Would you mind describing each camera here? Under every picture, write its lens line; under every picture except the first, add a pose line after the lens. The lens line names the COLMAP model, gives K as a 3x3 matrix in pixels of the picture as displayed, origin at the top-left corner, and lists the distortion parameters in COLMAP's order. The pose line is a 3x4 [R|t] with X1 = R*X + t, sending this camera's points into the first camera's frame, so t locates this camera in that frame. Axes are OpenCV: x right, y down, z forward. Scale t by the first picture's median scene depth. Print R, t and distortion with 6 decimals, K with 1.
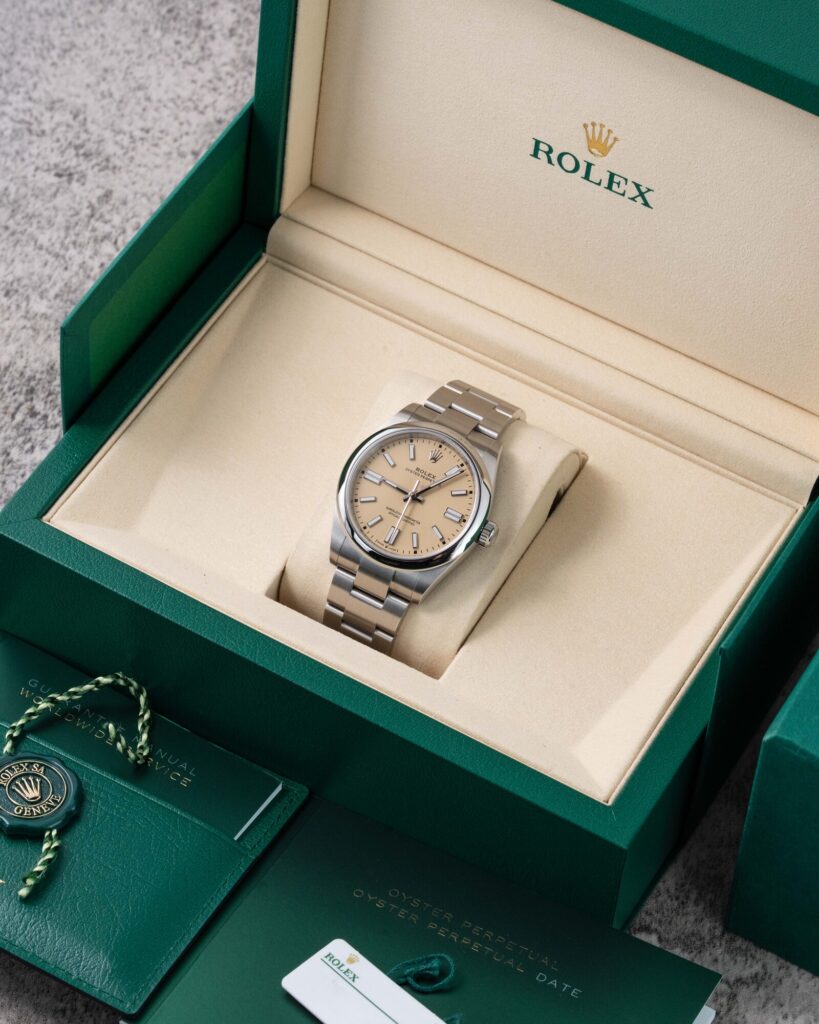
lens RADIAL K [[3786.5, 0, 408.9], [0, 3786.5, 512.1], [0, 0, 1]] dist [0.169996, 0.000000]
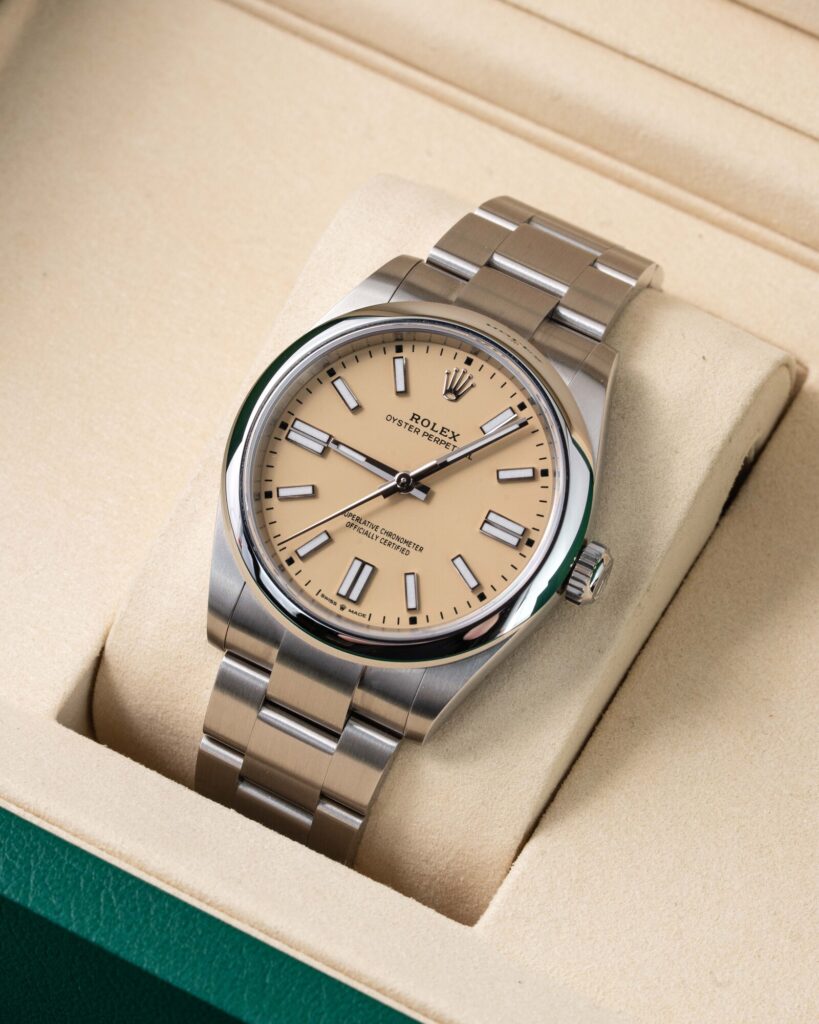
lens RADIAL K [[3786.5, 0, 410.3], [0, 3786.5, 511.5], [0, 0, 1]] dist [0.169996, 0.000000]
pose [[0.999828, -0.015995, 0.009436, -0.002278], [0.015298, 0.997444, 0.069801, -0.029933], [-0.010528, -0.069644, 0.997516, 0.582713]]
